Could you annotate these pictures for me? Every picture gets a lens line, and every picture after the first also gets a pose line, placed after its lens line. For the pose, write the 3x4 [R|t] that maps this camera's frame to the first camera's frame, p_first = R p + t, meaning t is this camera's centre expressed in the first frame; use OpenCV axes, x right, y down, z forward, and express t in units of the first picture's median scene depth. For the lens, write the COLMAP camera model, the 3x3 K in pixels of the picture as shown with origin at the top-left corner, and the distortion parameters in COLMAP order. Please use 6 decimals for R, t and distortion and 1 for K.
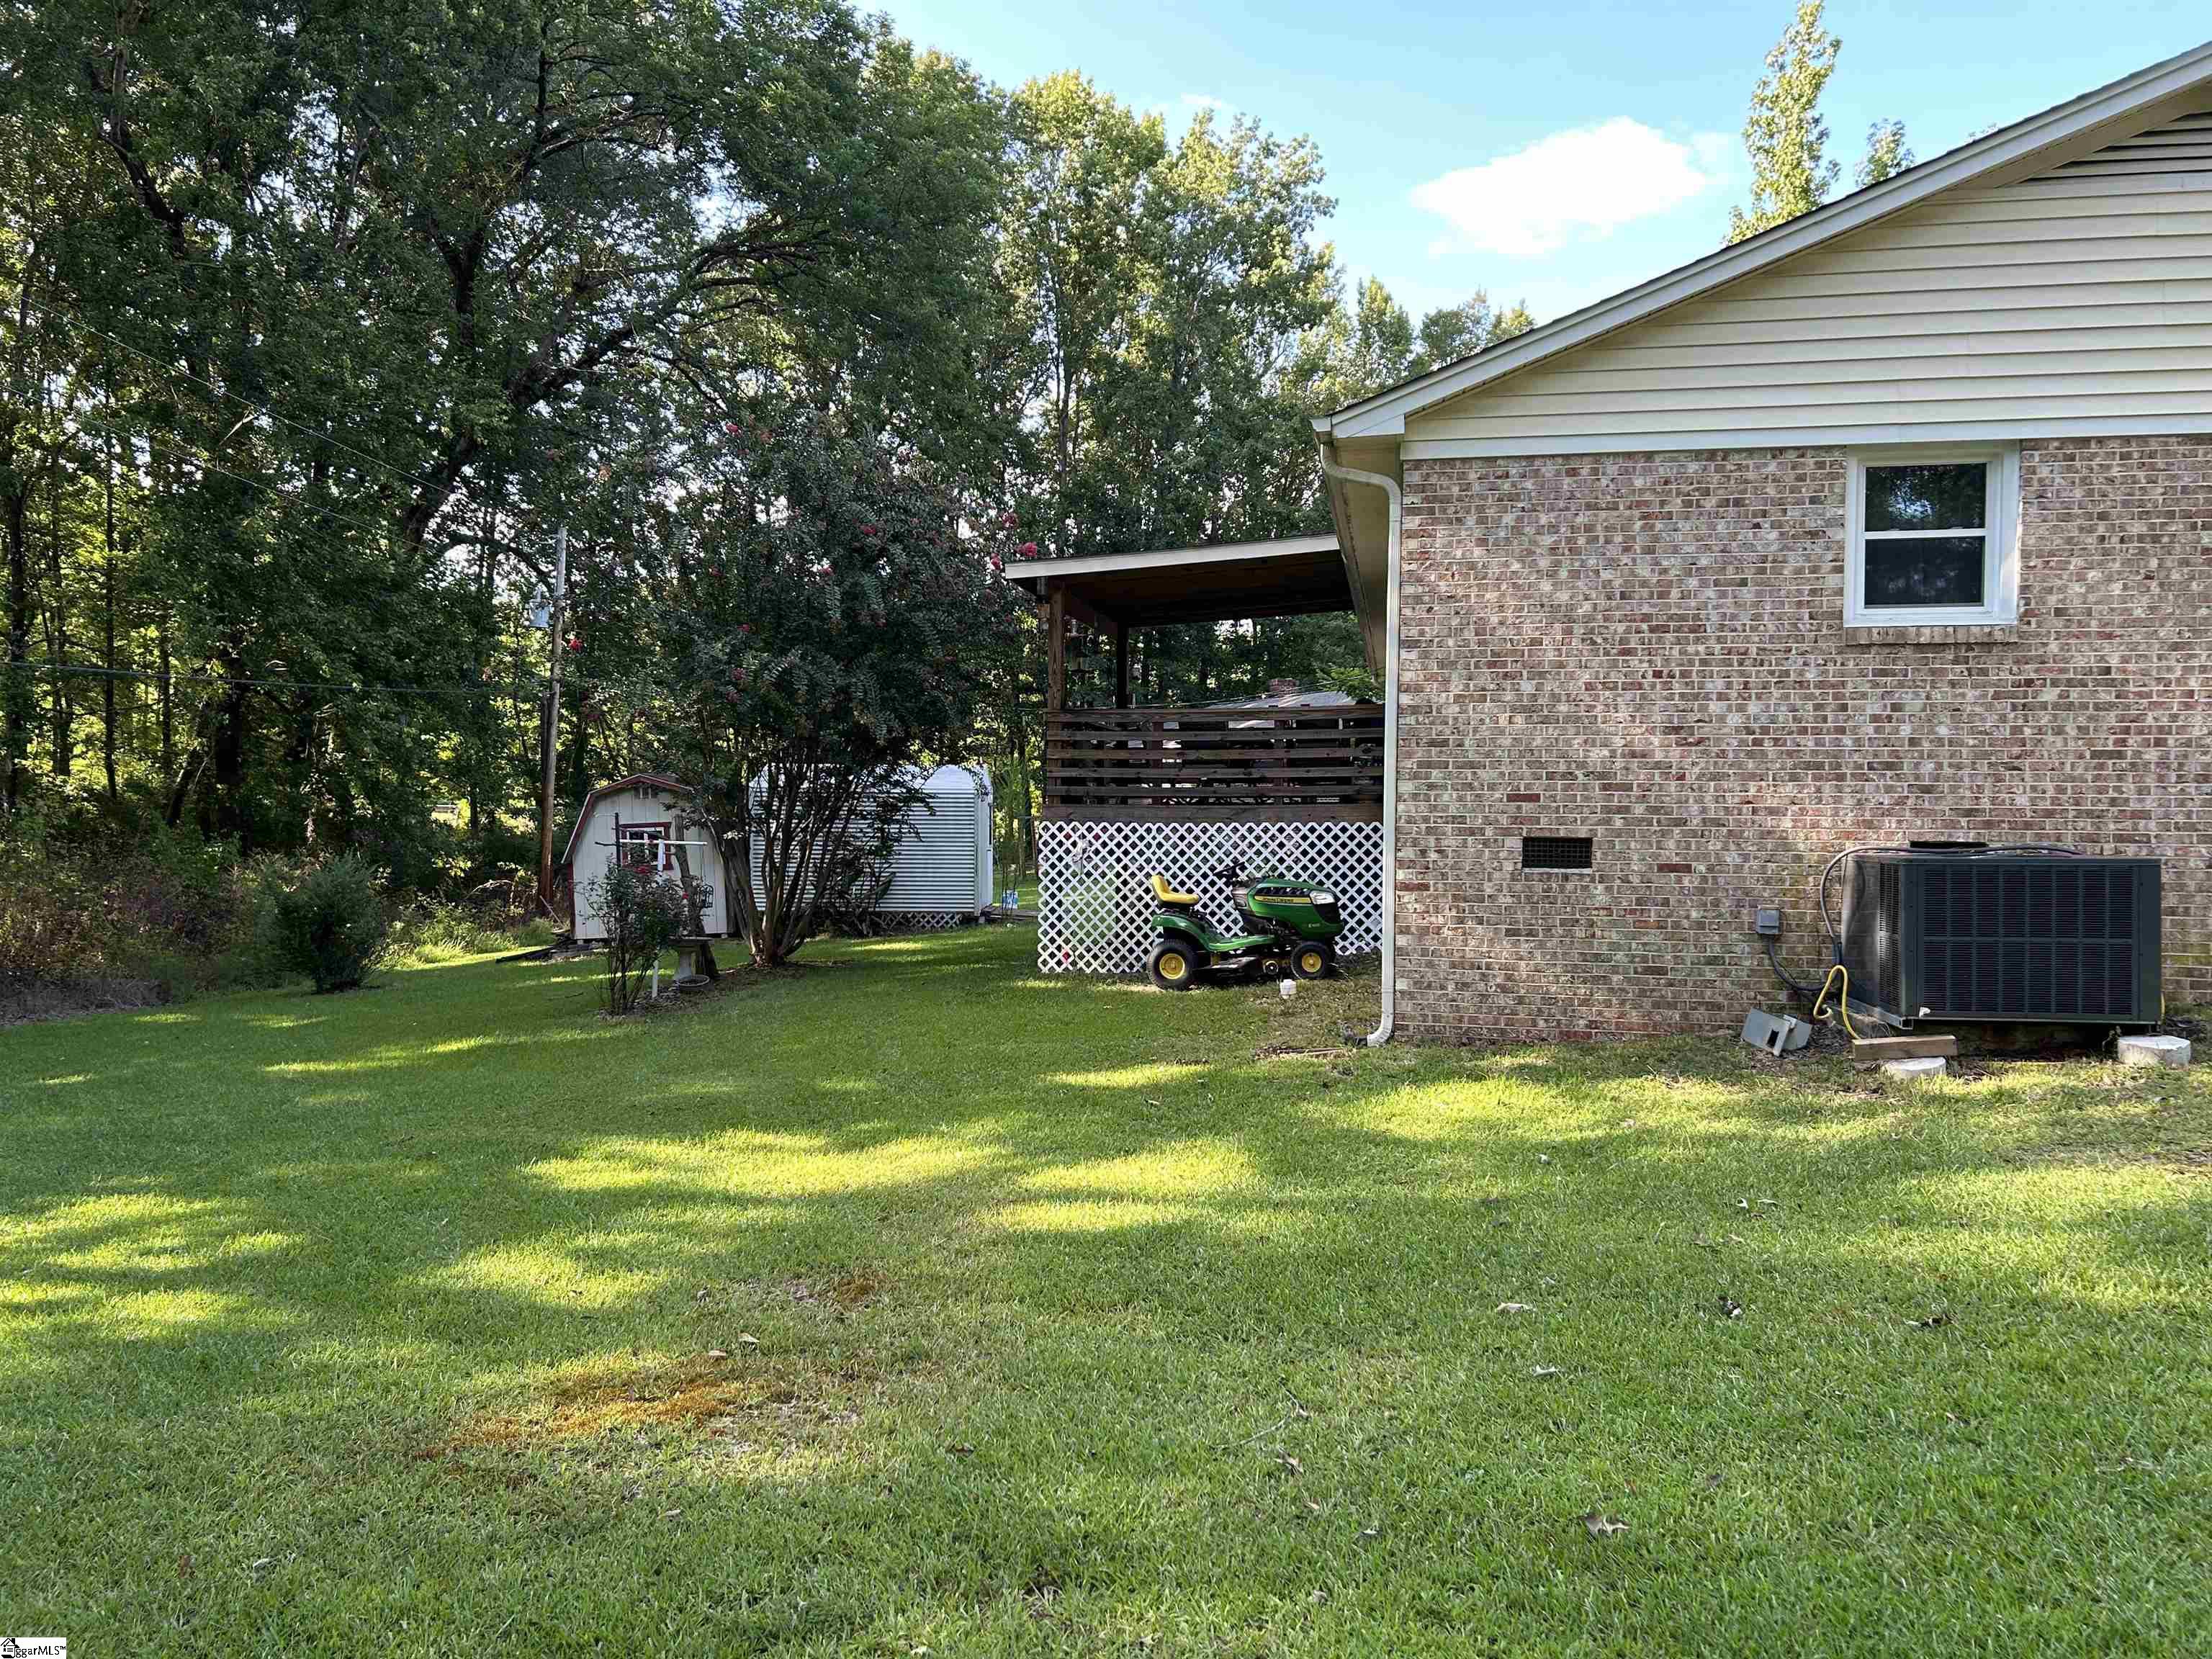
lens RADIAL K [[1689.2, 0, 1106.0], [0, 1689.2, 829.5], [0, 0, 1]] dist [0.047256, -0.042100]
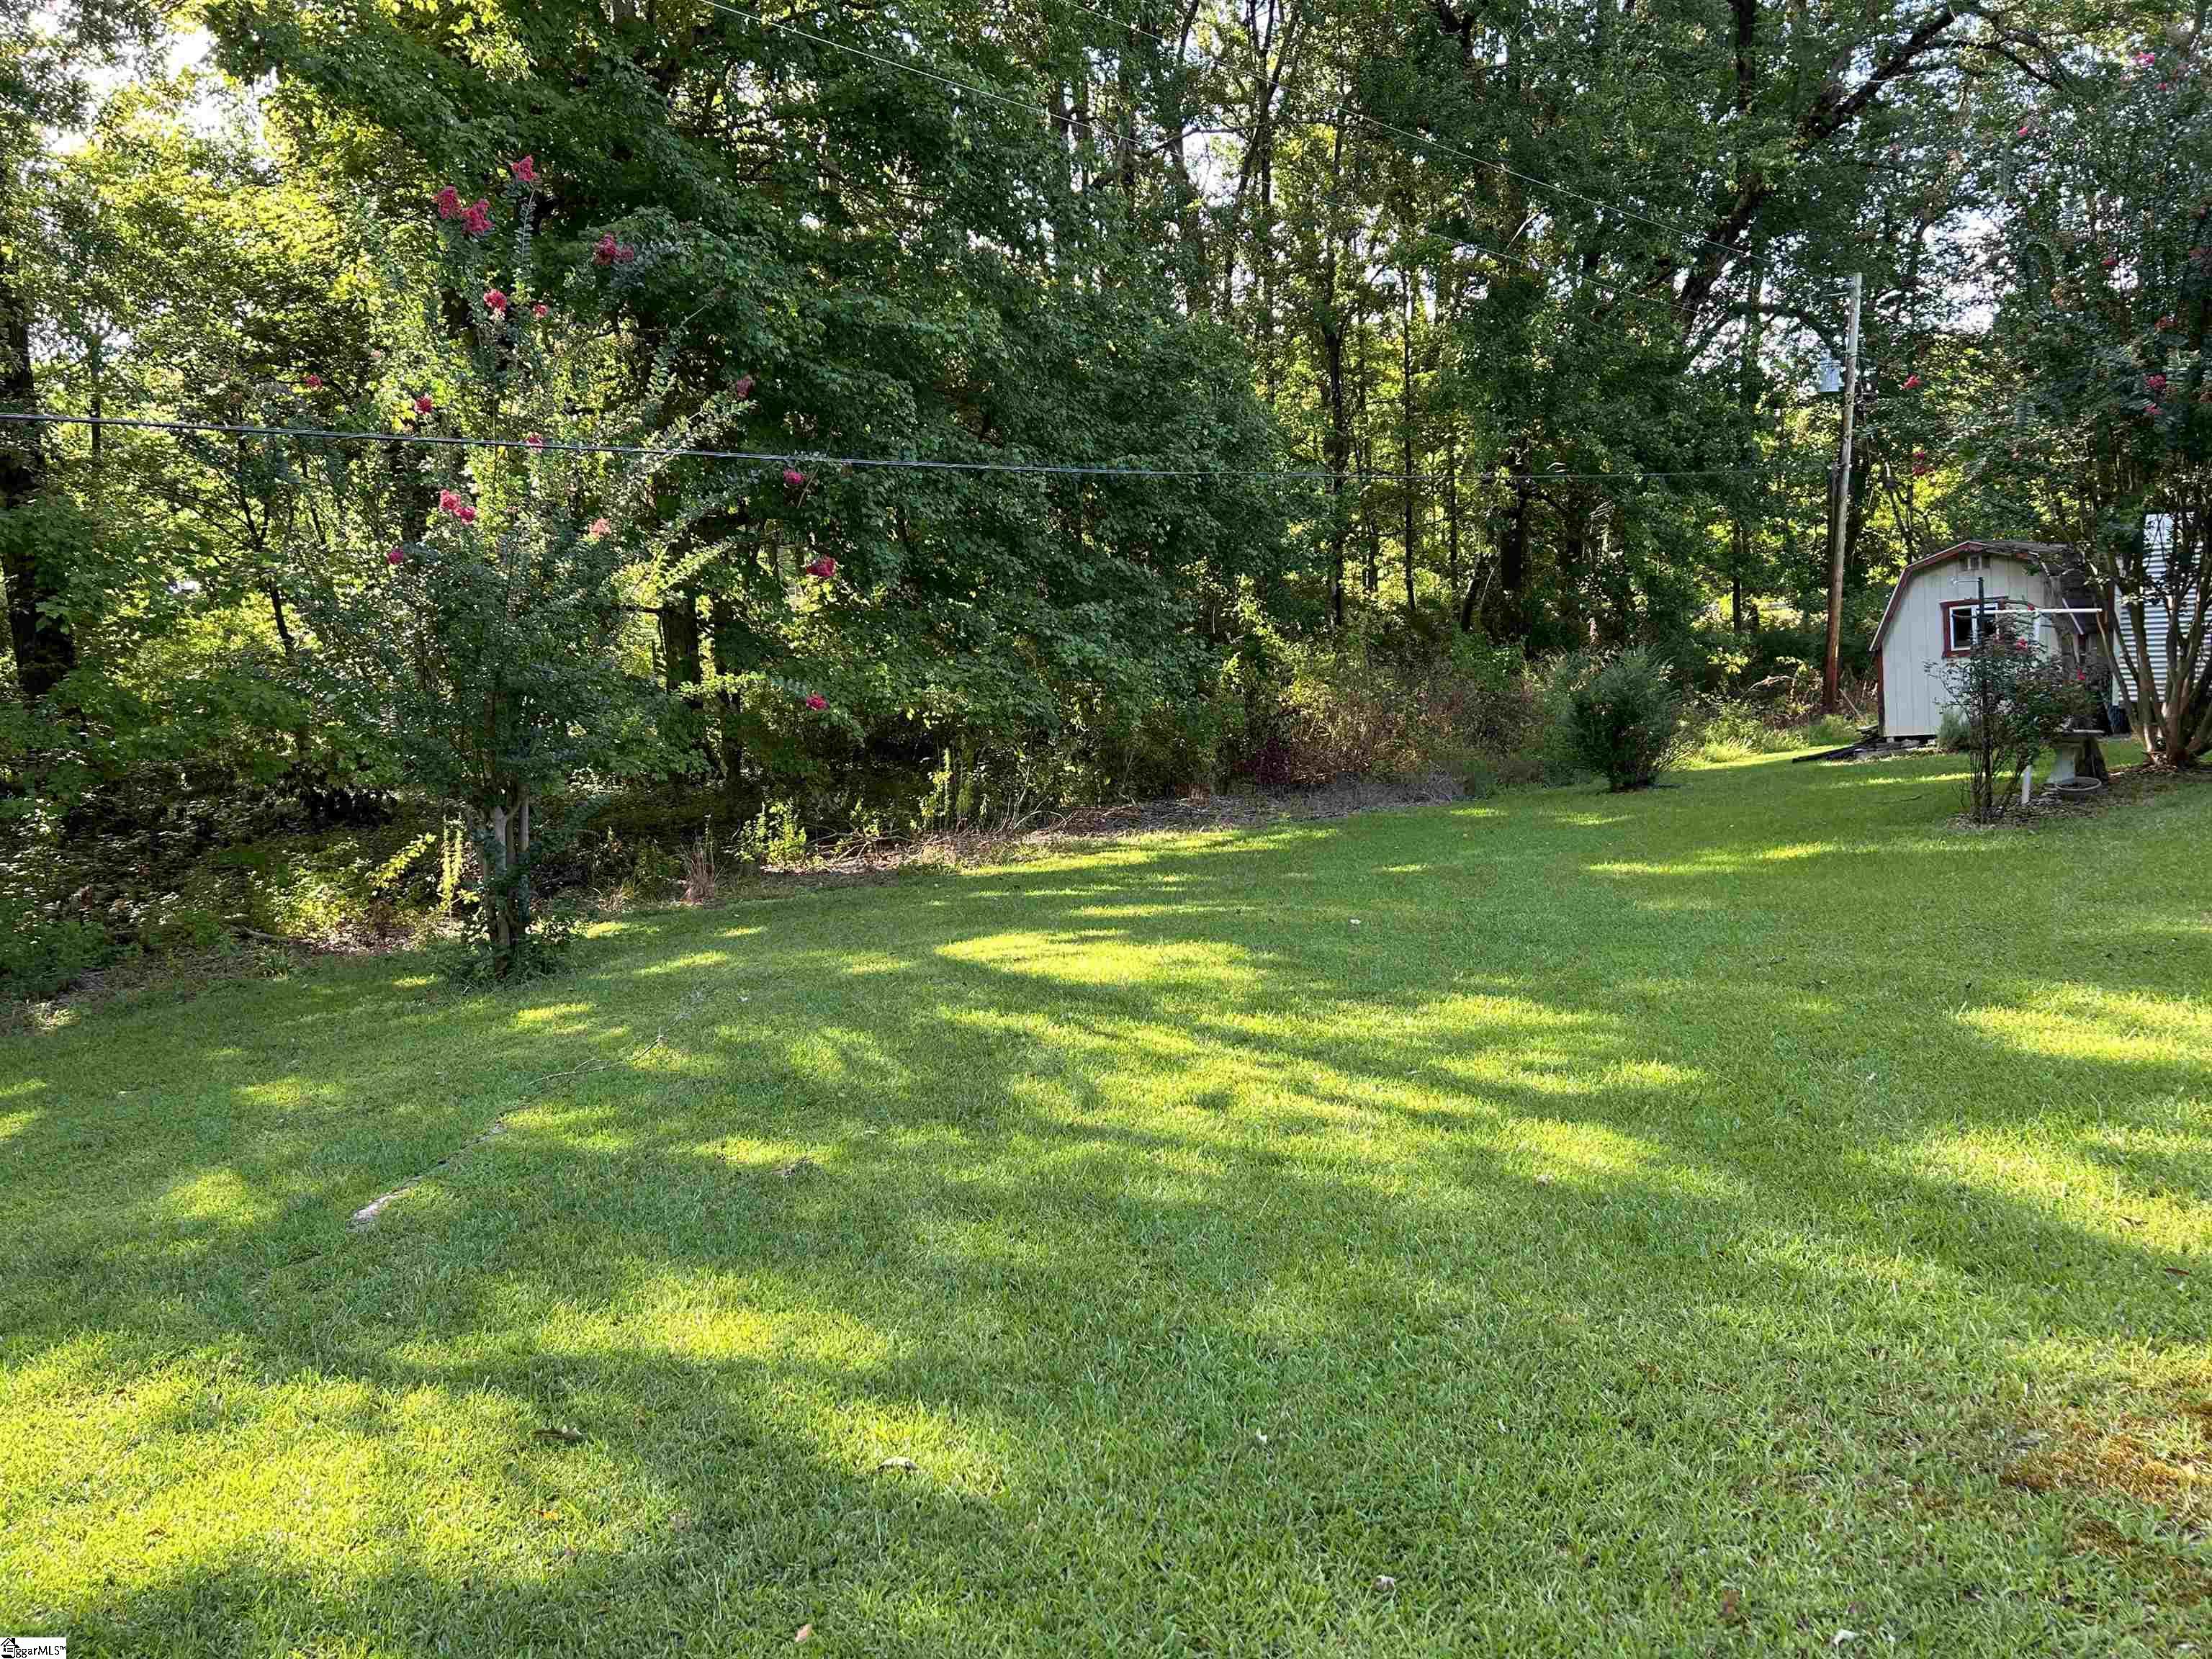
lens RADIAL K [[1689.2, 0, 1106.0], [0, 1689.2, 829.5], [0, 0, 1]] dist [0.047256, -0.042100]
pose [[0.764800, 0.032244, -0.643461, -0.075362], [0.041871, 0.994148, 0.099584, 0.010936], [0.642906, -0.103104, 0.758974, 0.088919]]
